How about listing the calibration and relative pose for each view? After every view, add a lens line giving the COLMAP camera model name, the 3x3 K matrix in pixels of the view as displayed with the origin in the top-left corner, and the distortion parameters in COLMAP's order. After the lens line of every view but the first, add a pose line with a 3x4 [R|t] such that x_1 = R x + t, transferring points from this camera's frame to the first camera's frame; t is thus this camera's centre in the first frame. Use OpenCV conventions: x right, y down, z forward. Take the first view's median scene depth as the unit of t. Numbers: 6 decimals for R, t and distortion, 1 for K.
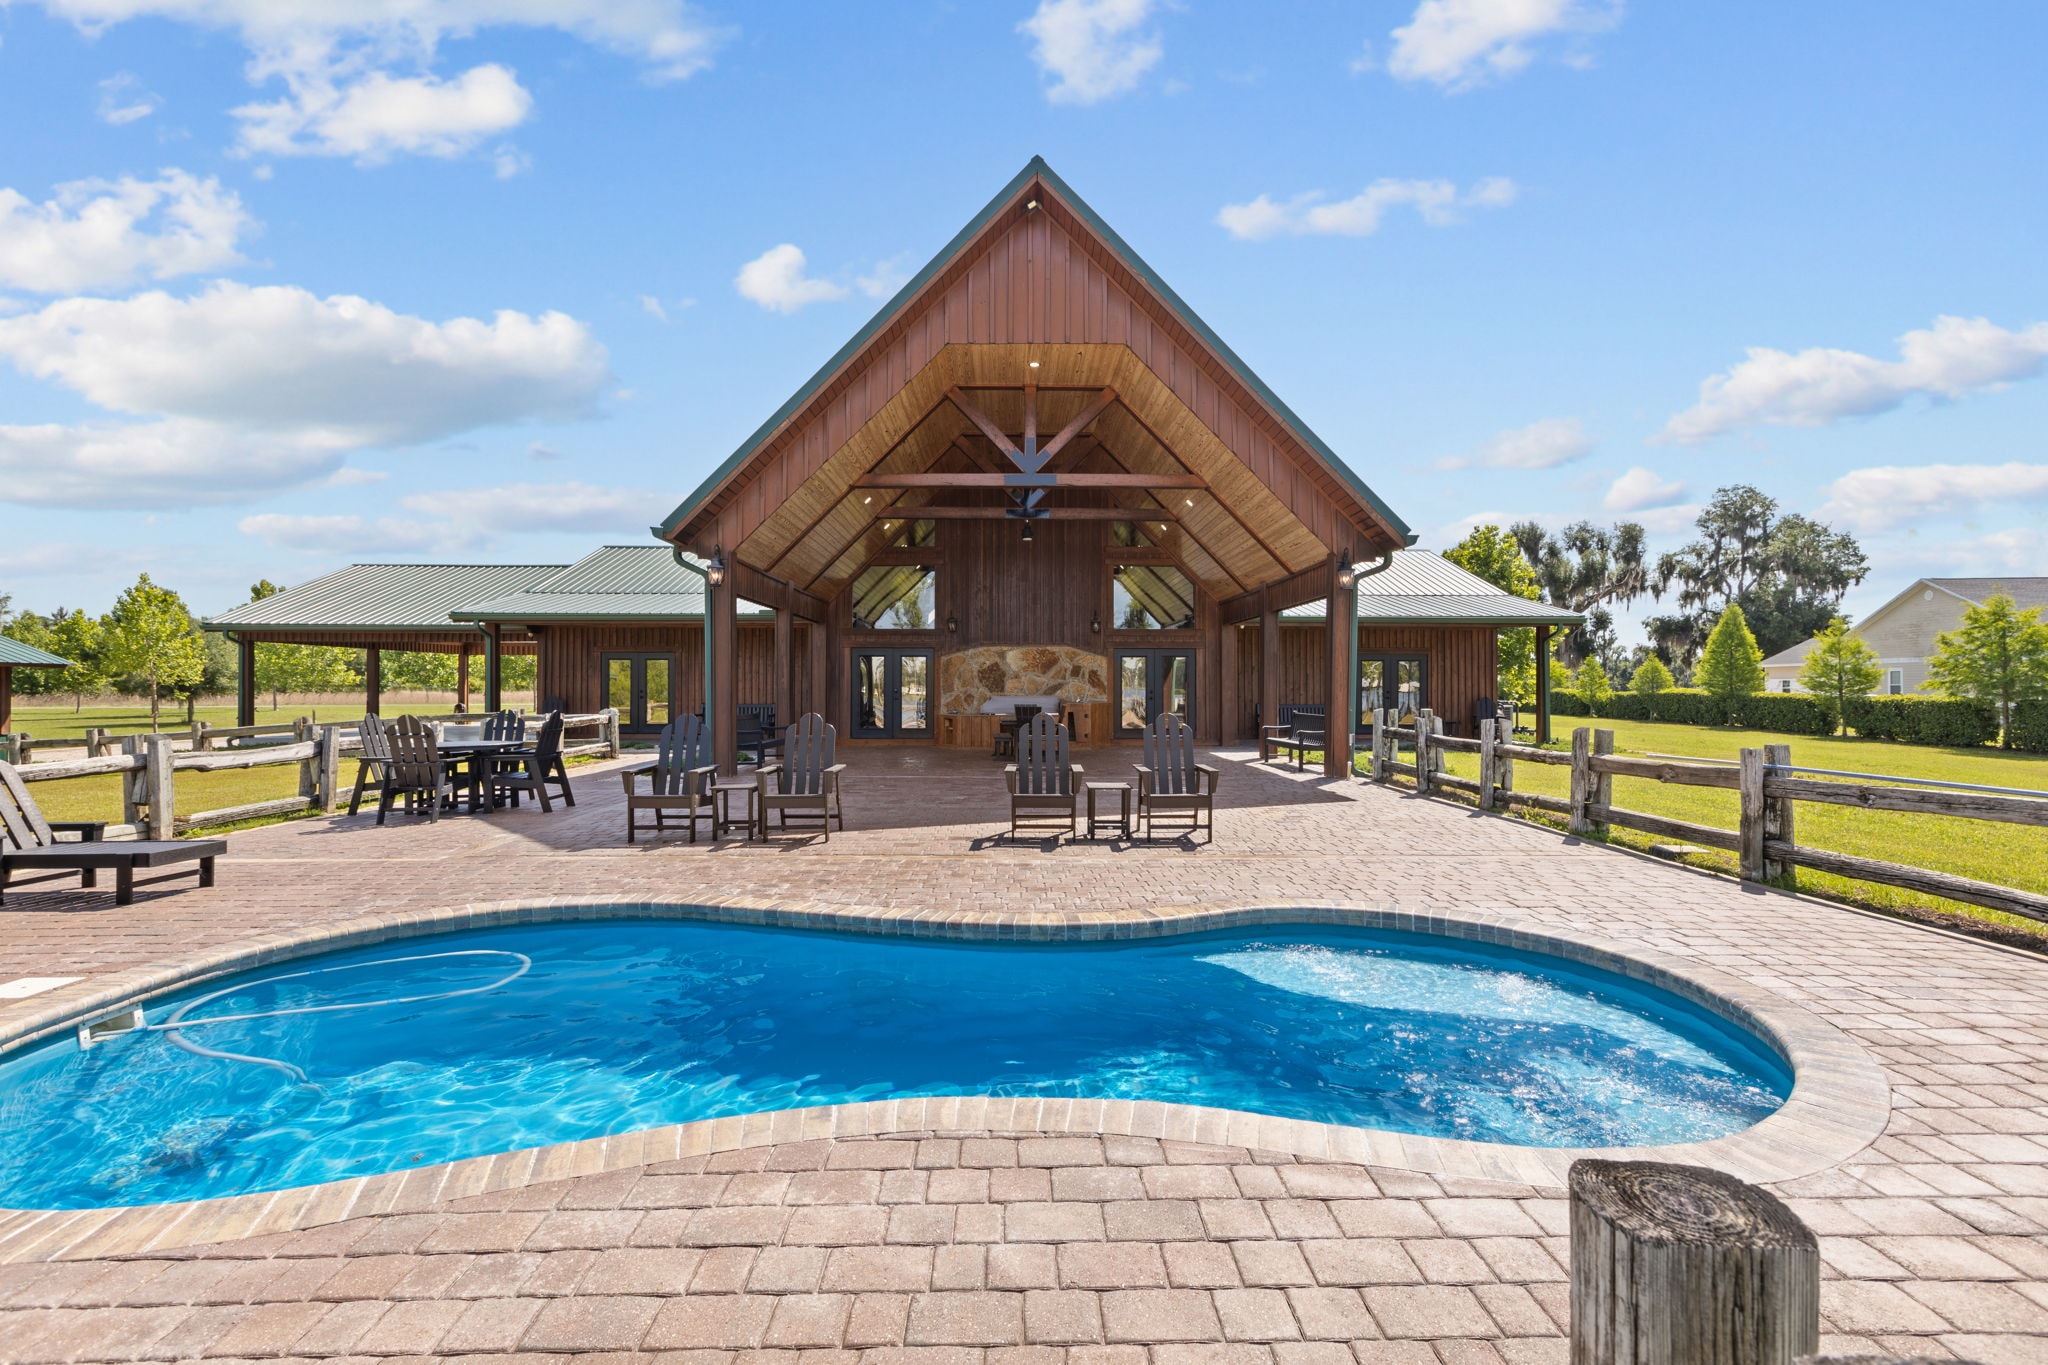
lens RADIAL K [[929.0, 0, 1011.9], [0, 929.0, 687.2], [0, 0, 1]] dist [0.003498, -0.001385]
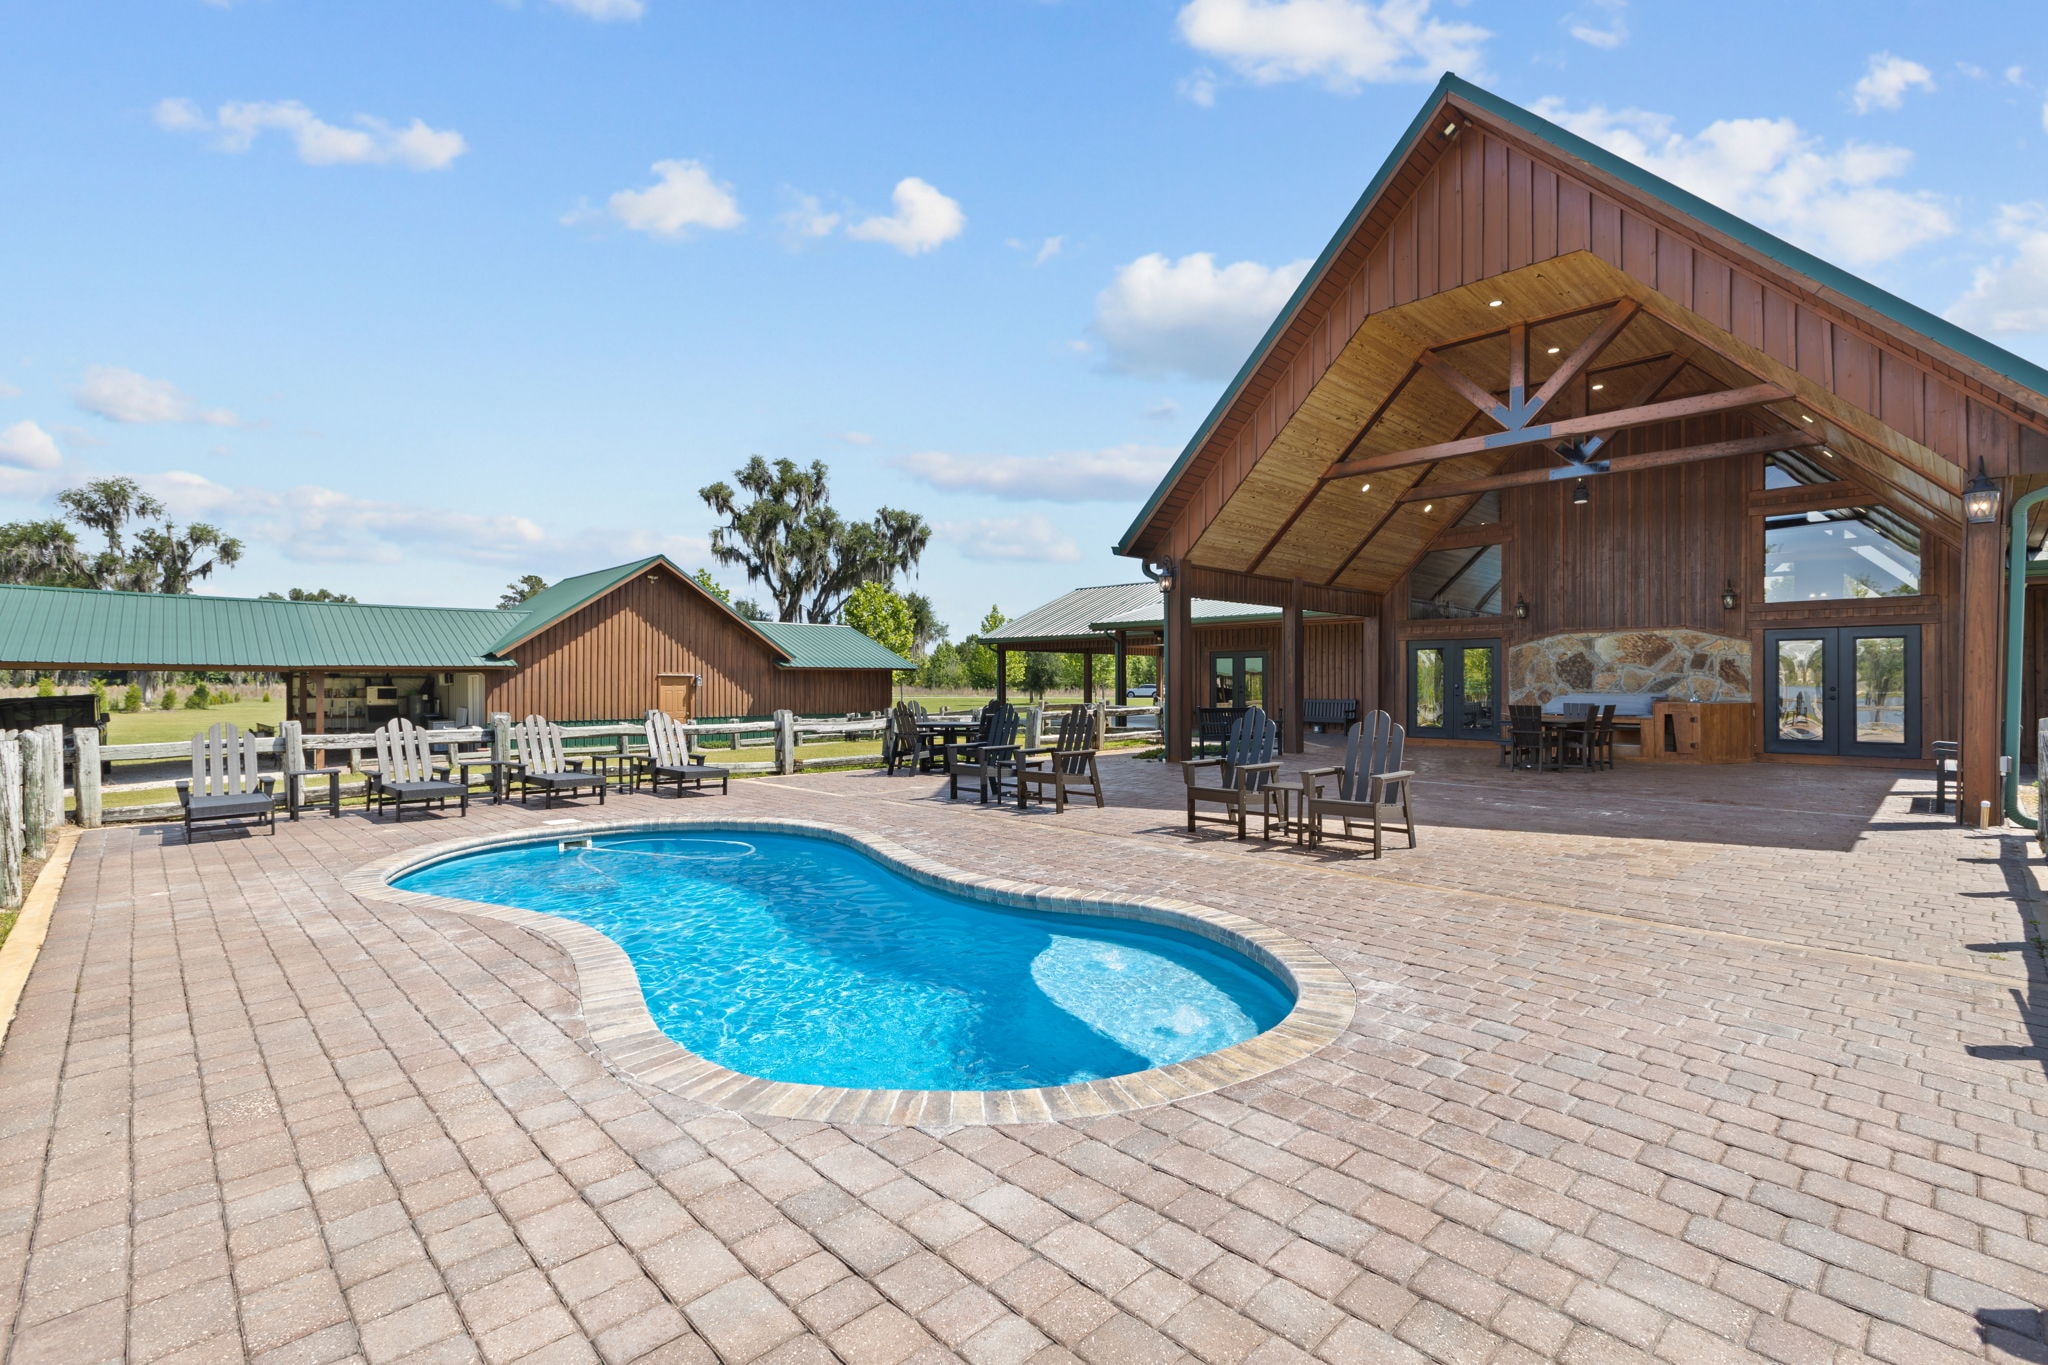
lens RADIAL K [[929.0, 0, 1011.9], [0, 929.0, 687.2], [0, 0, 1]] dist [0.003498, -0.001385]
pose [[0.677207, 0.002547, -0.735788, 0.252141], [-0.000386, 0.999995, 0.003106, 0.001905], [0.735793, -0.001820, 0.677204, 0.067221]]
